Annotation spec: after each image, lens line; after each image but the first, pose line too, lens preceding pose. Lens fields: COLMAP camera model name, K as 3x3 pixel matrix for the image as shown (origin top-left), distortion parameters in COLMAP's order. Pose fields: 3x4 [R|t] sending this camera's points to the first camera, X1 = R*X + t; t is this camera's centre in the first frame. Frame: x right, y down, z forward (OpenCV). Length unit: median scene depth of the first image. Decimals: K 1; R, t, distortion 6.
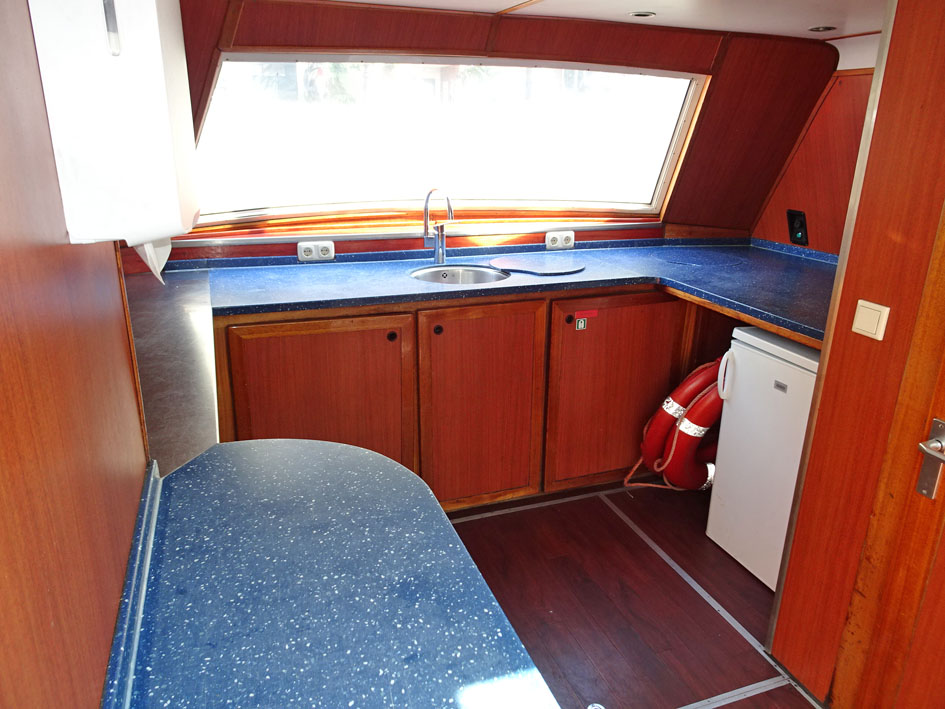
lens RADIAL K [[668.9, 0, 474.4], [0, 668.9, 368.6], [0, 0, 1]] dist [-0.005384, -0.001750]
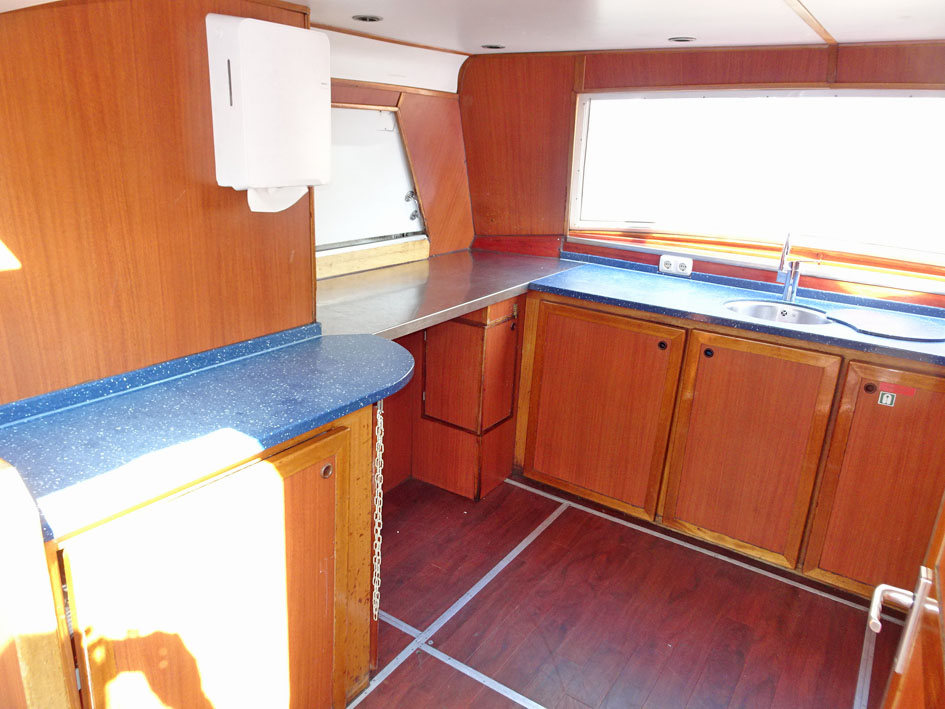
lens RADIAL K [[675.2, 0, 474.4], [0, 675.2, 356.9], [0, 0, 1]] dist [0.006282, -0.002213]
pose [[0.585169, 0.269976, -0.764651, 0.471481], [-0.314089, 0.944806, 0.093219, -0.031756], [0.747613, 0.185620, 0.637667, 0.059732]]
